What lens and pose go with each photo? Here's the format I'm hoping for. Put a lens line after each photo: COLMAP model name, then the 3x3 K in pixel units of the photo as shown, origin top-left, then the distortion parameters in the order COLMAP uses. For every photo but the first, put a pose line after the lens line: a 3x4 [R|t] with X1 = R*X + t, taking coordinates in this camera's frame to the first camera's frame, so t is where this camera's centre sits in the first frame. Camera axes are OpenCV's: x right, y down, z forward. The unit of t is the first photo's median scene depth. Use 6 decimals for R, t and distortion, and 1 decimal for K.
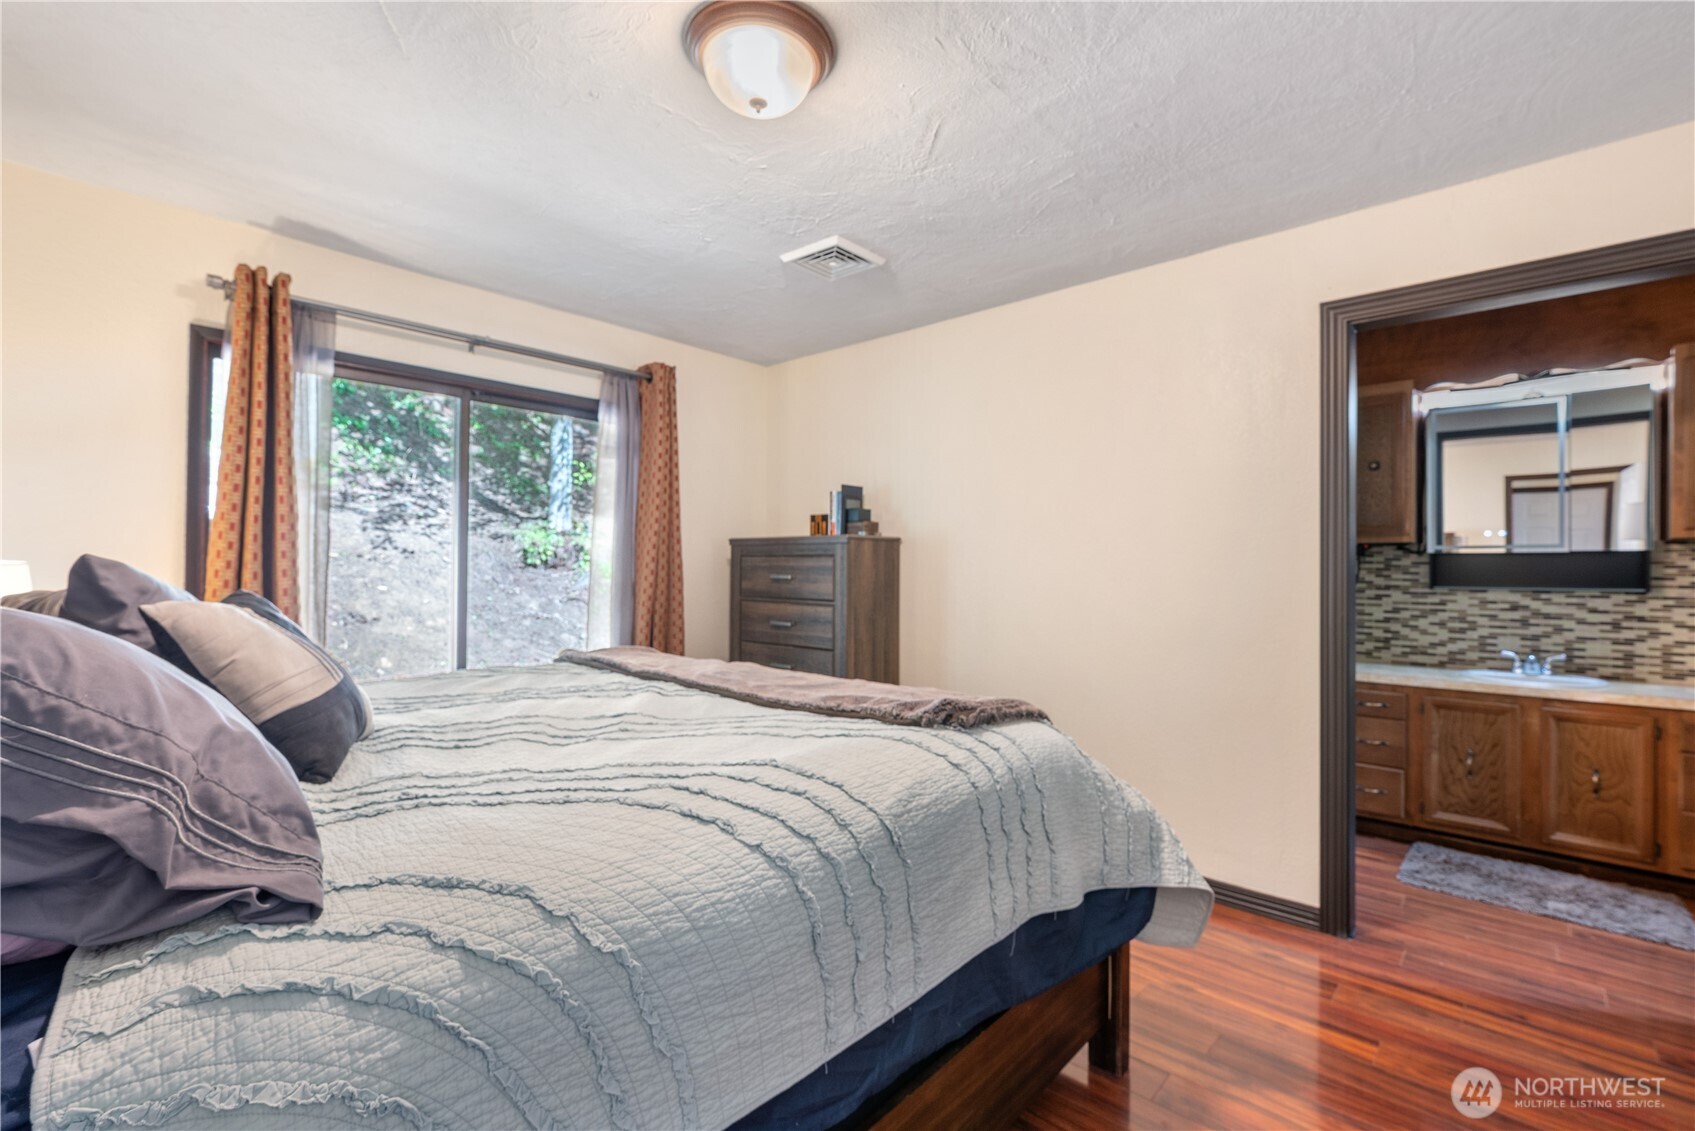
lens RADIAL K [[762.8, 0, 842.4], [0, 762.8, 563.5], [0, 0, 1]] dist [-0.000364, 0.000234]
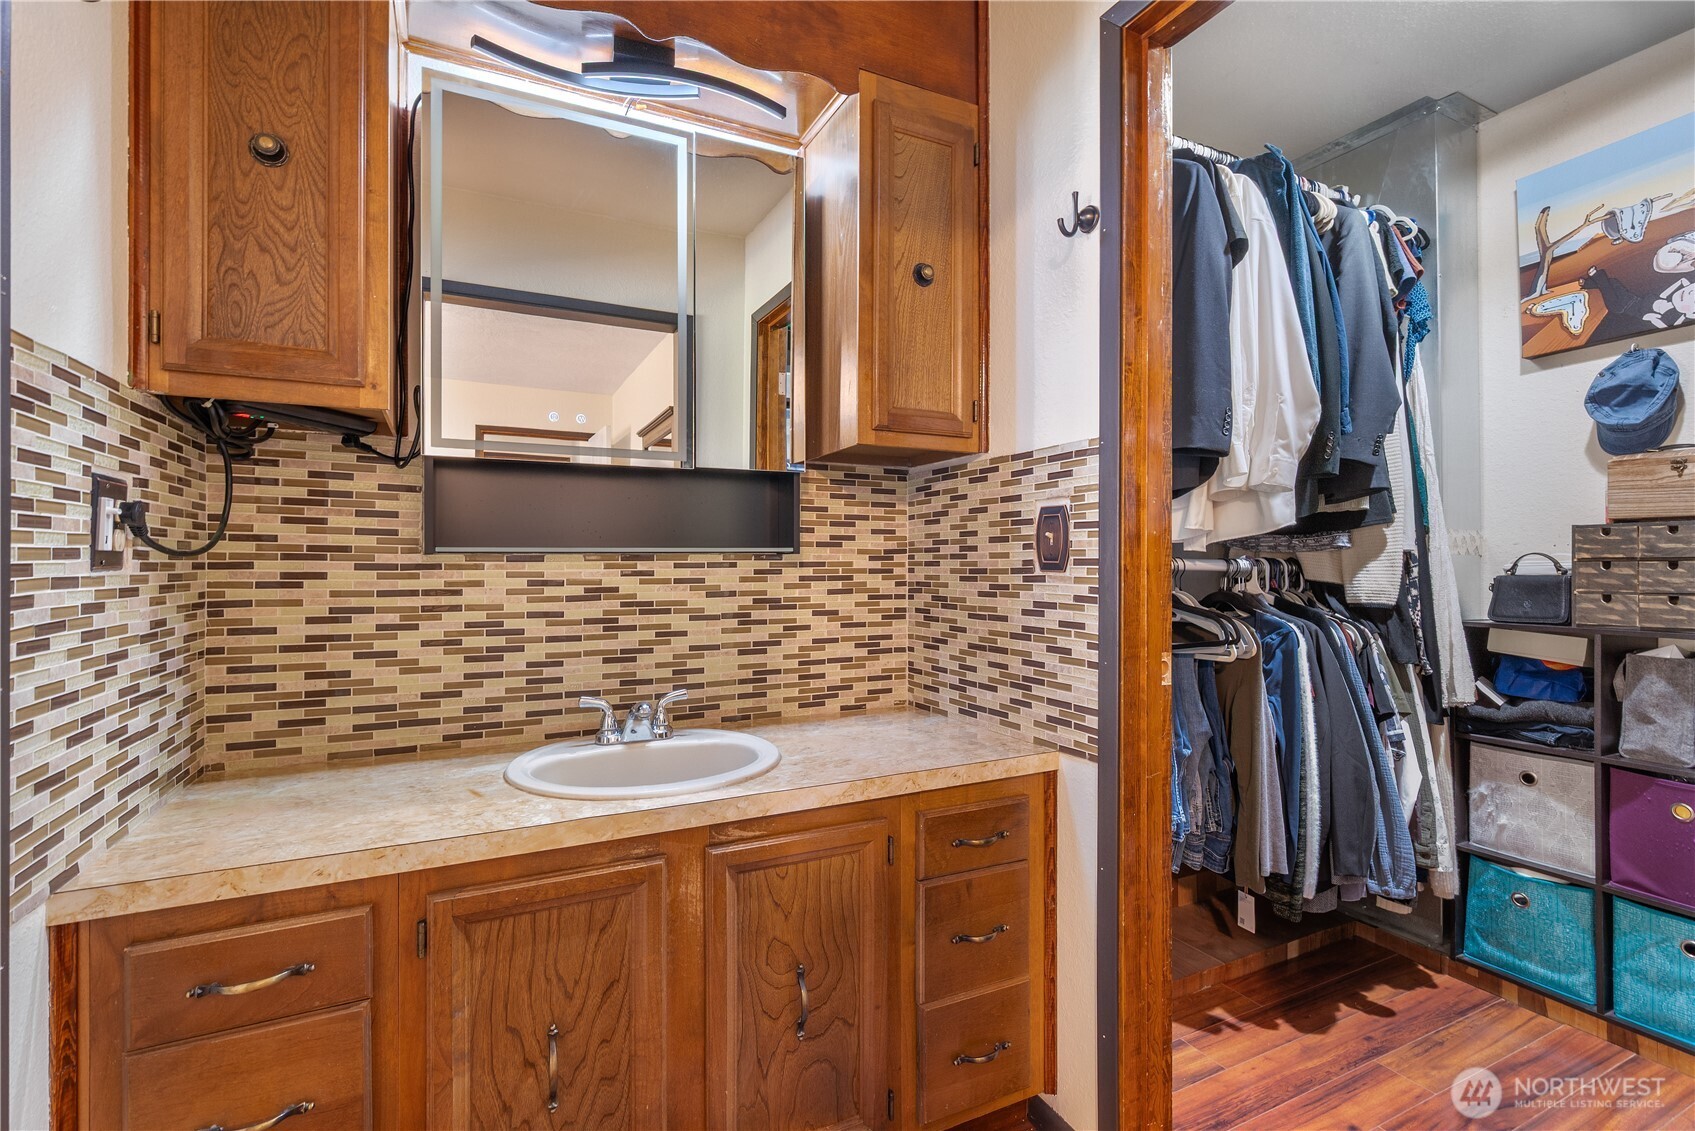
lens RADIAL K [[762.8, 0, 844.8], [0, 762.8, 561.0], [0, 0, 1]] dist [-0.000364, 0.000234]
pose [[0.354591, -0.005500, 0.935005, 0.497687], [-0.001617, 0.999978, 0.006495, 0.034737], [-0.935020, -0.003815, 0.354574, 0.681887]]
